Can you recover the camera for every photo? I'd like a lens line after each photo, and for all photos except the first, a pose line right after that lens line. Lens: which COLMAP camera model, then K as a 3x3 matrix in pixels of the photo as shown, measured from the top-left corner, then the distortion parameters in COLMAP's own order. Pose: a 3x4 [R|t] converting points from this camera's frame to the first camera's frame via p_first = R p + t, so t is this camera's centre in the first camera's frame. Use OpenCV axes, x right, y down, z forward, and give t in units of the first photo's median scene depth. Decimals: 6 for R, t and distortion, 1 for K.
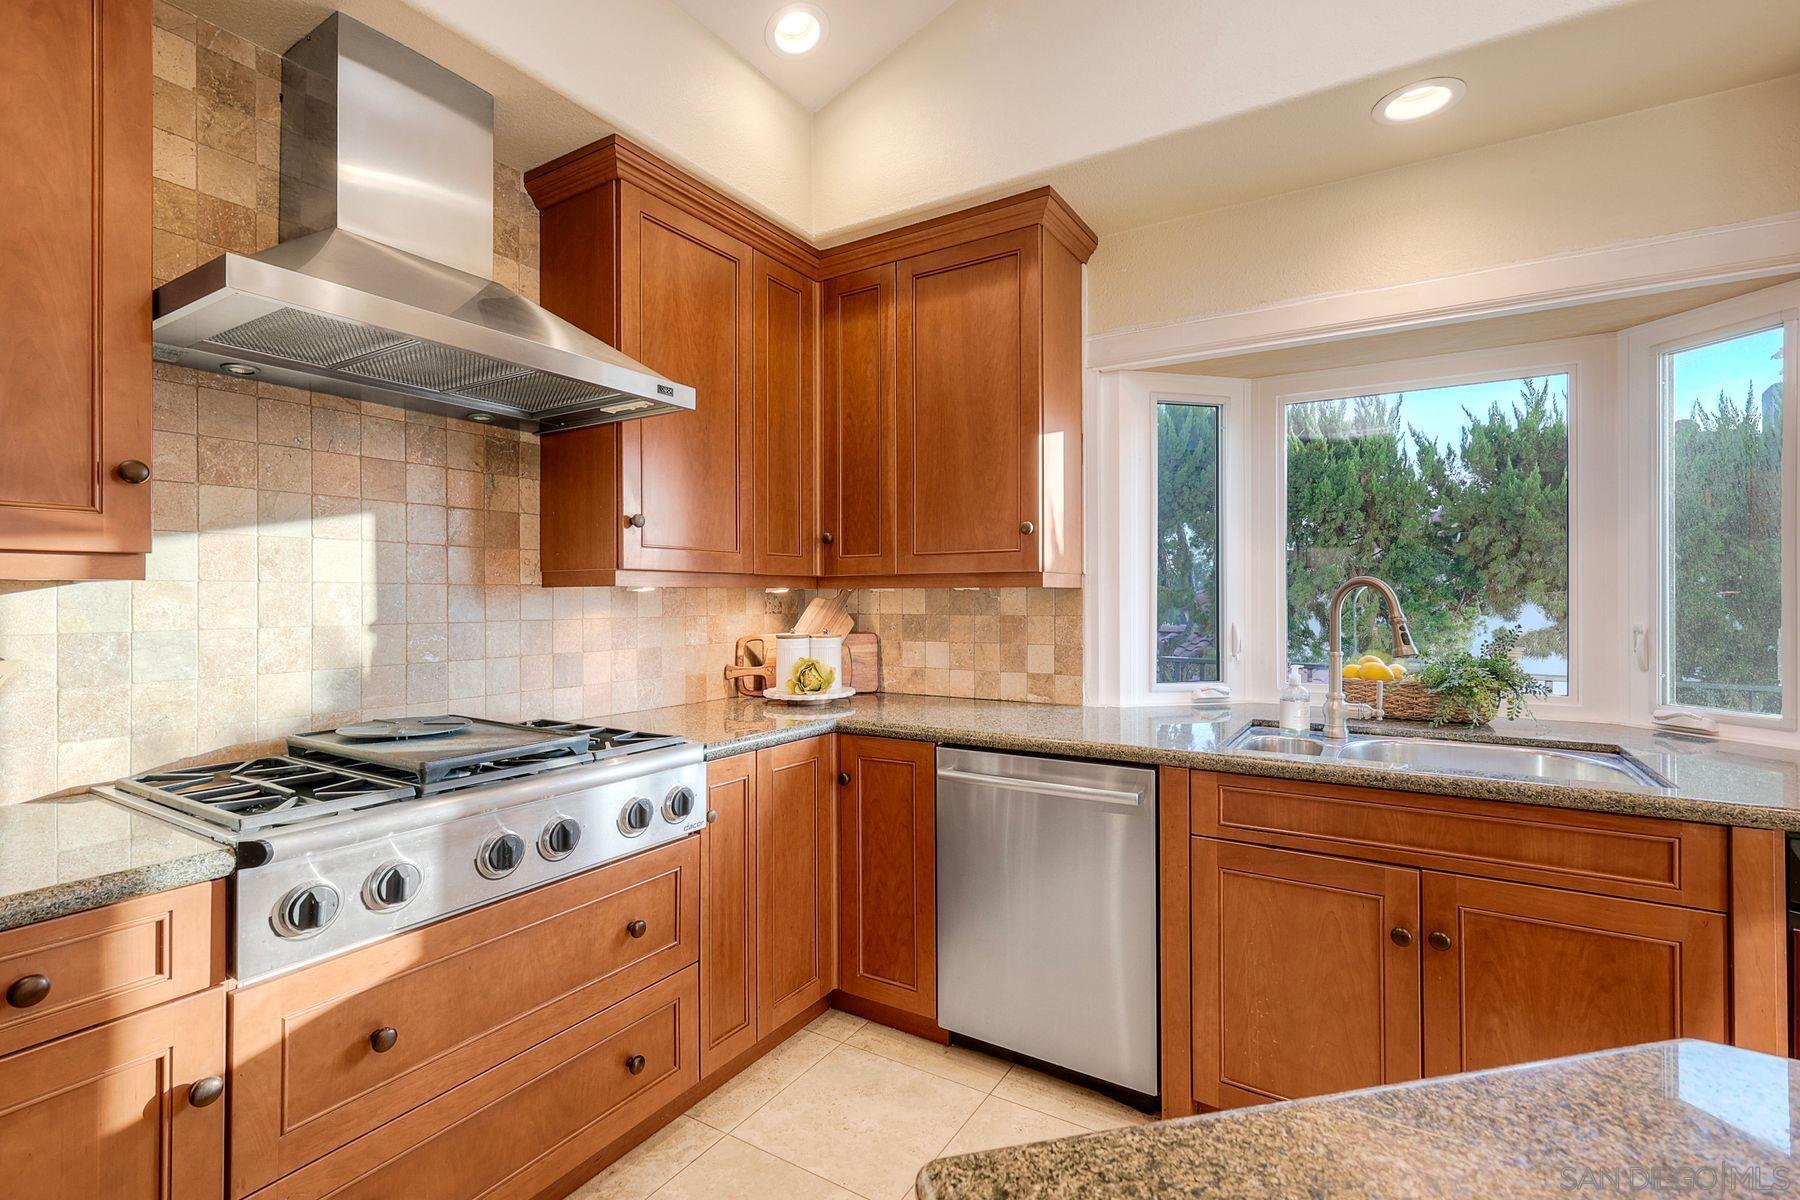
lens RADIAL K [[814.7, 0, 900.2], [0, 814.7, 593.7], [0, 0, 1]] dist [0.005840, -0.001255]
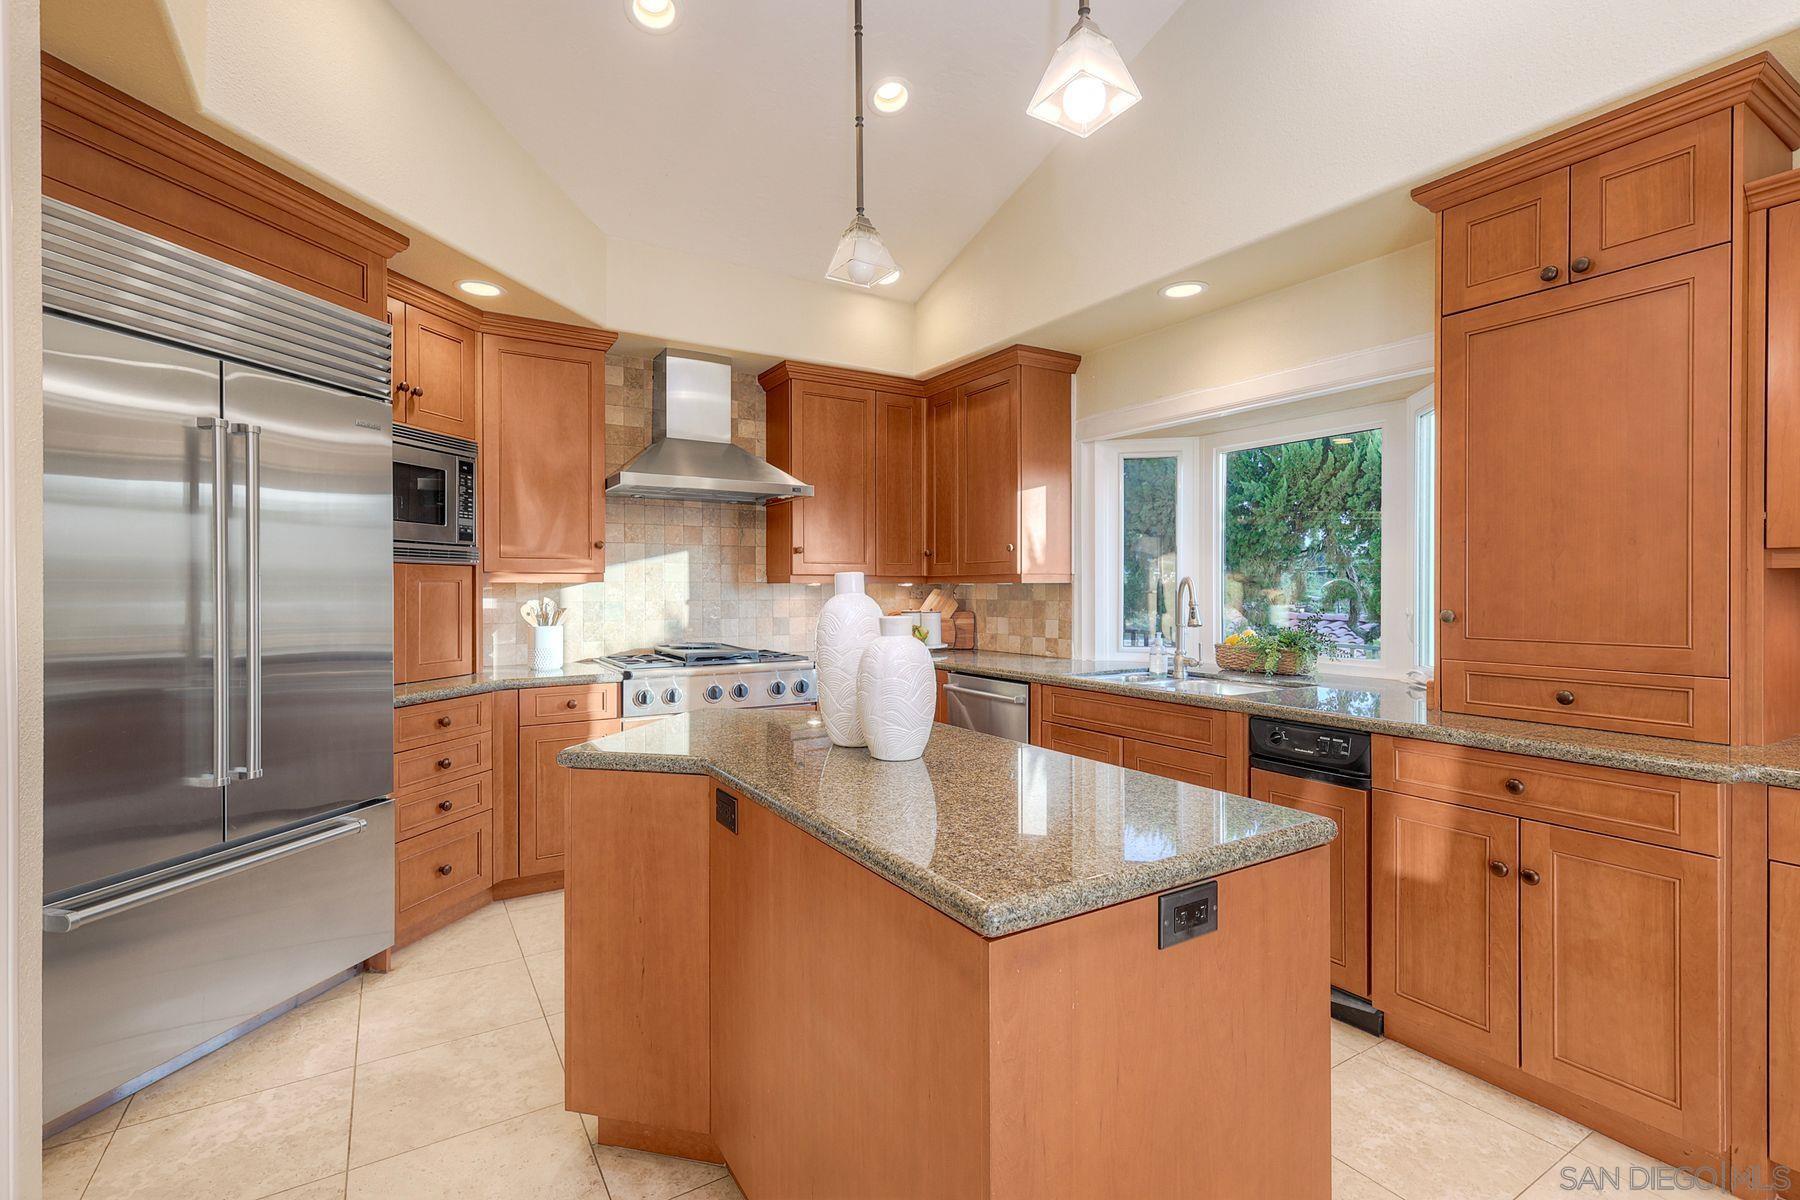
lens RADIAL K [[814.7, 0, 901.5], [0, 814.7, 591.9], [0, 0, 1]] dist [0.005840, -0.001255]
pose [[0.897252, 0.003806, -0.441503, 0.741297], [0.000222, 0.999959, 0.009072, -0.005182], [0.441520, -0.008238, 0.897214, -0.639163]]
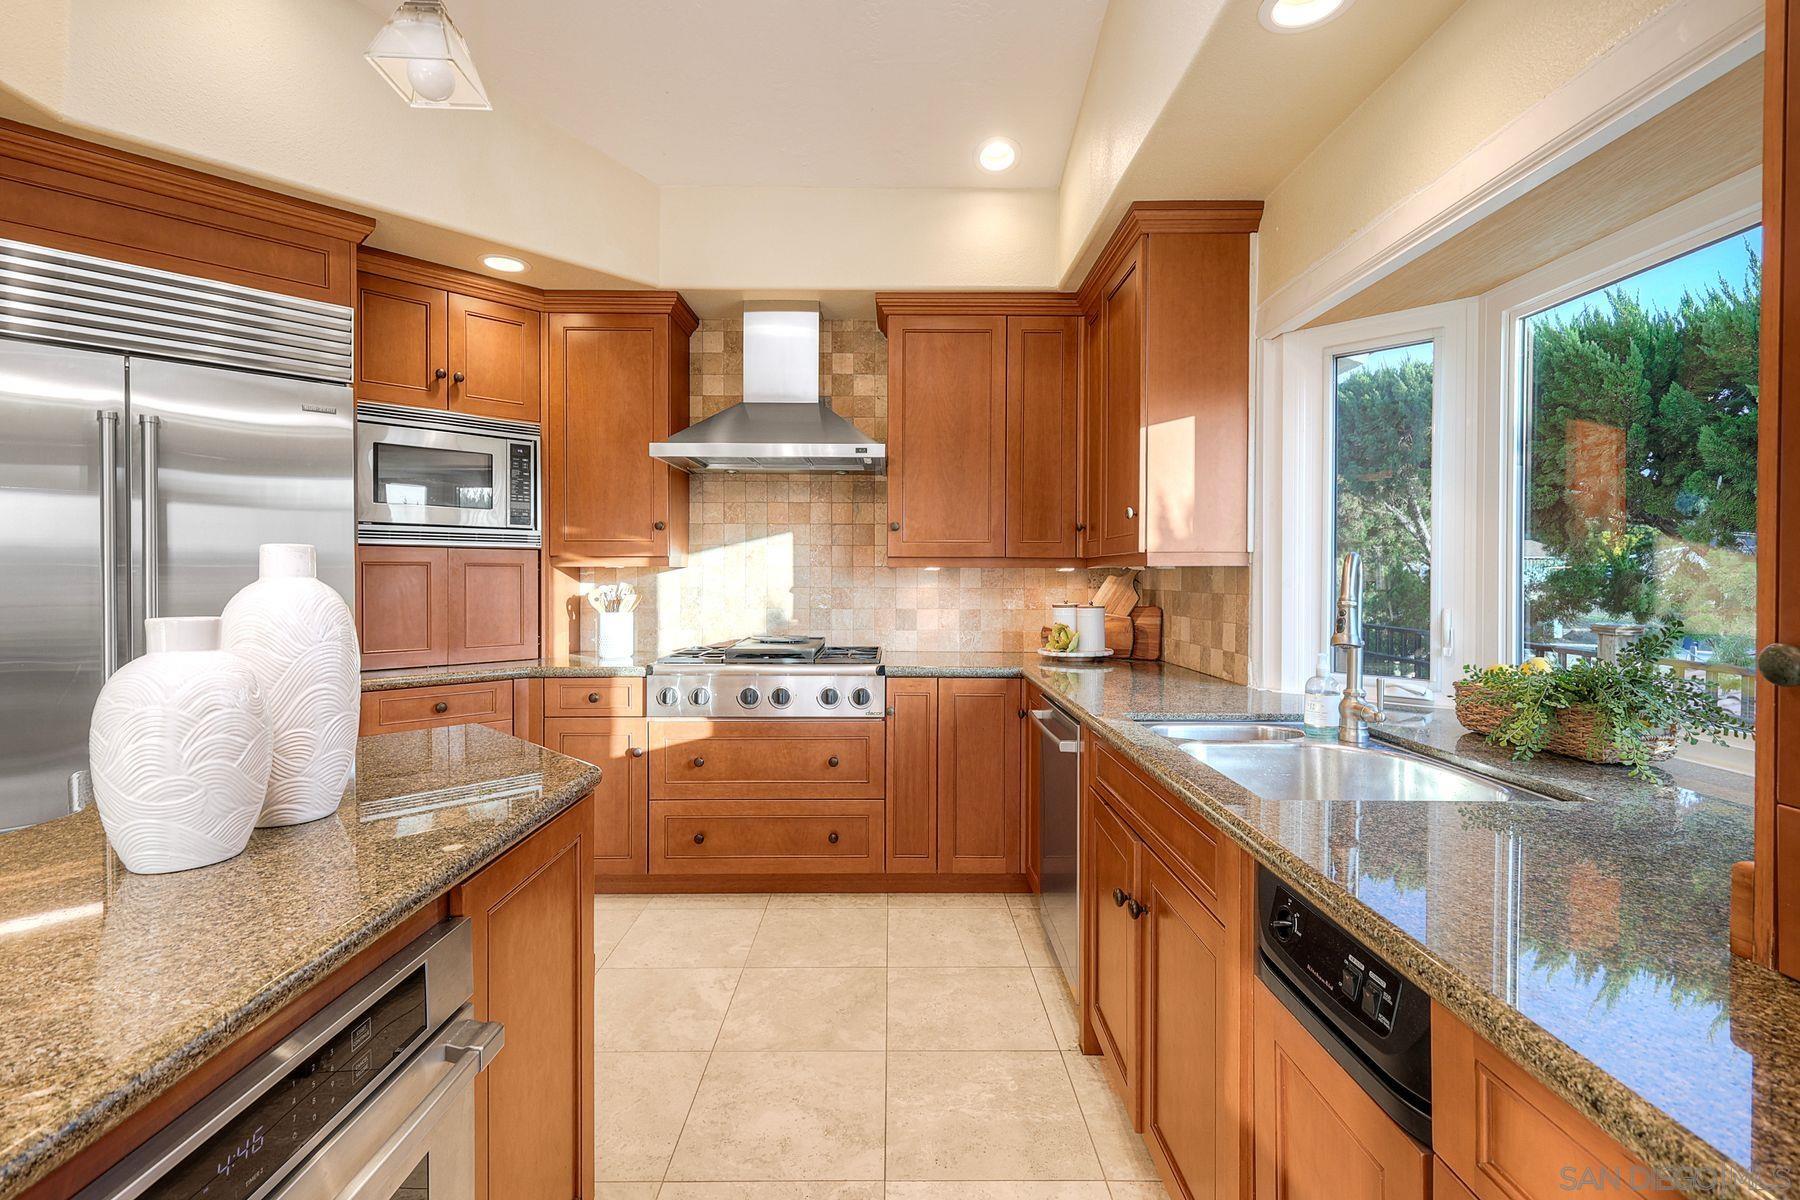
lens RADIAL K [[814.7, 0, 900.6], [0, 814.7, 584.2], [0, 0, 1]] dist [0.005840, -0.001255]
pose [[0.539425, 0.014189, -0.841914, 0.988029], [-0.000757, 0.999866, 0.016366, -0.001773], [0.842033, -0.008191, 0.539363, 0.140456]]
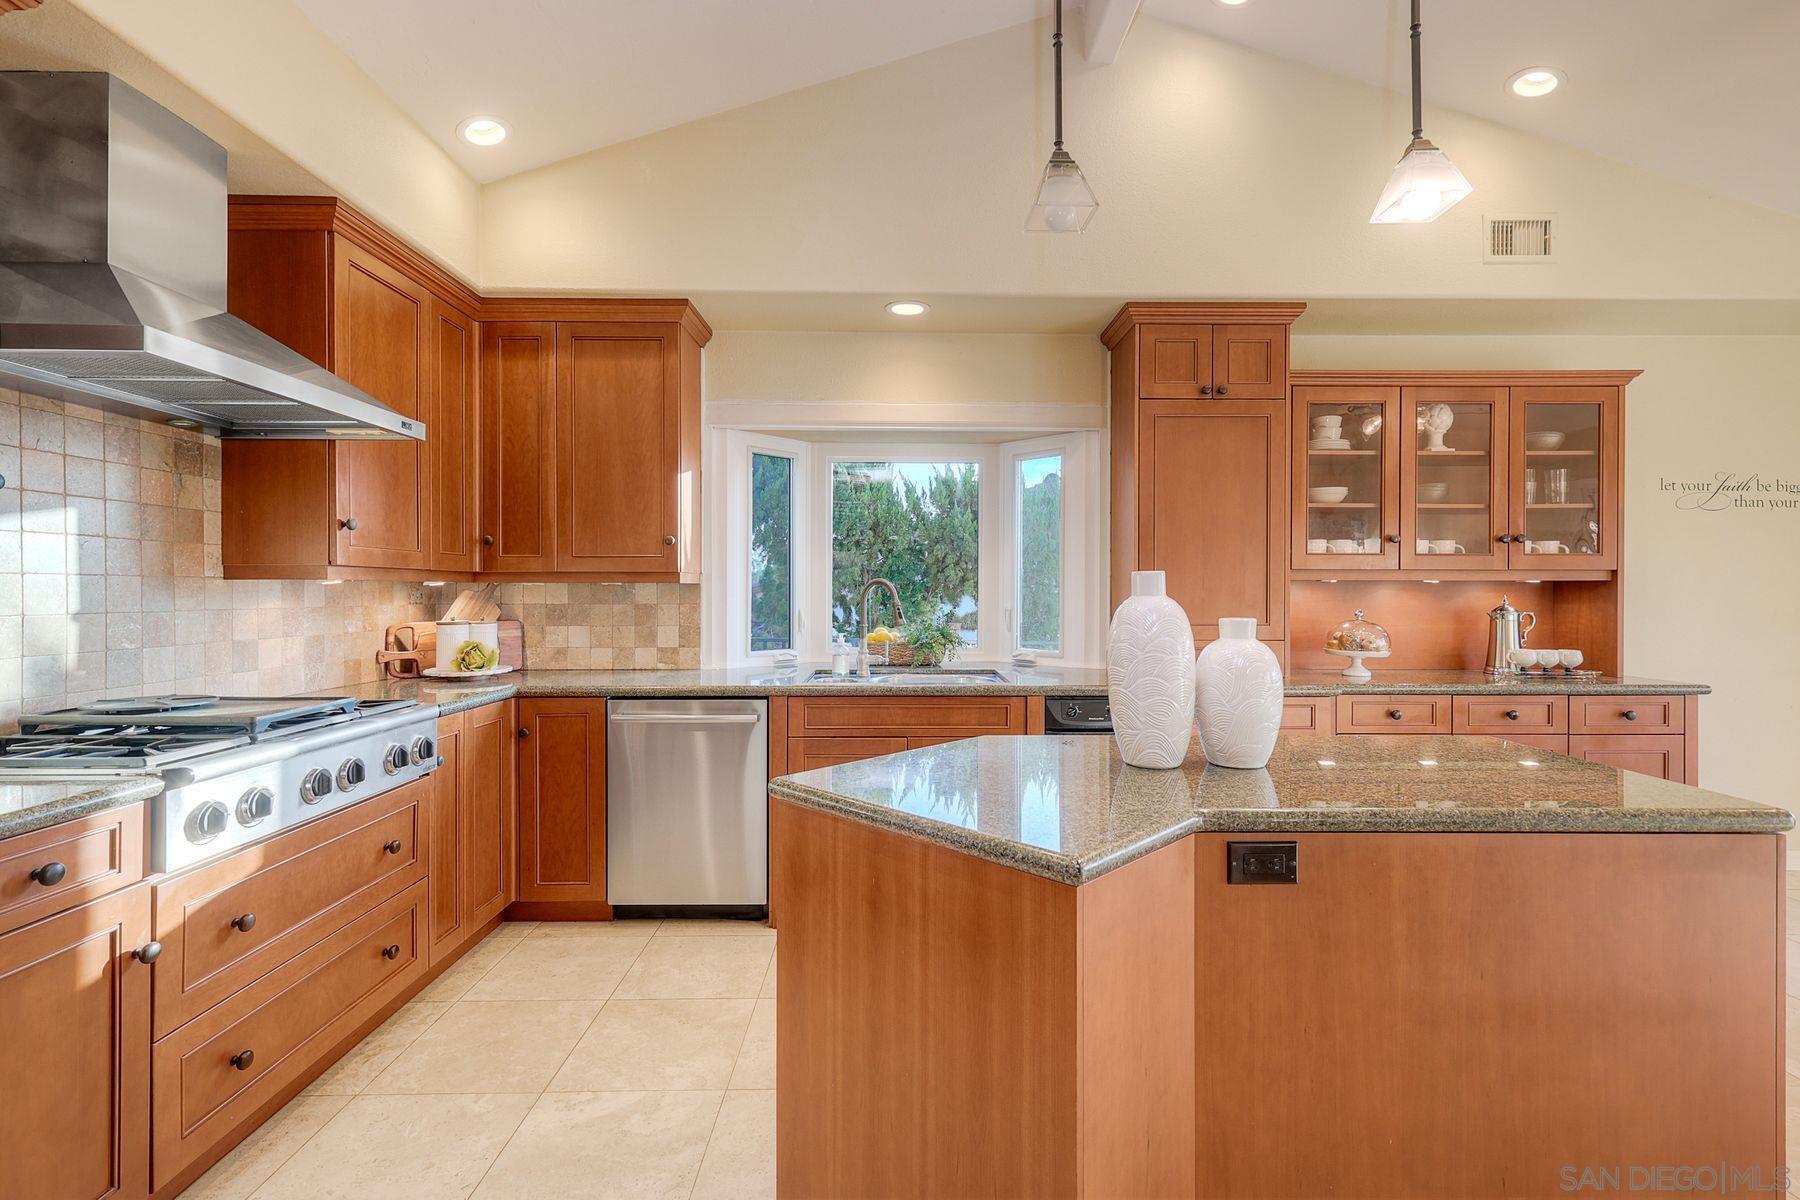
lens RADIAL K [[814.7, 0, 905.2], [0, 814.7, 593.3], [0, 0, 1]] dist [0.005840, -0.001255]
pose [[0.843184, 0.001559, 0.537623, -0.268767], [-0.004948, 0.999976, 0.004860, 0.000955], [-0.537602, -0.006758, 0.843171, -0.412943]]
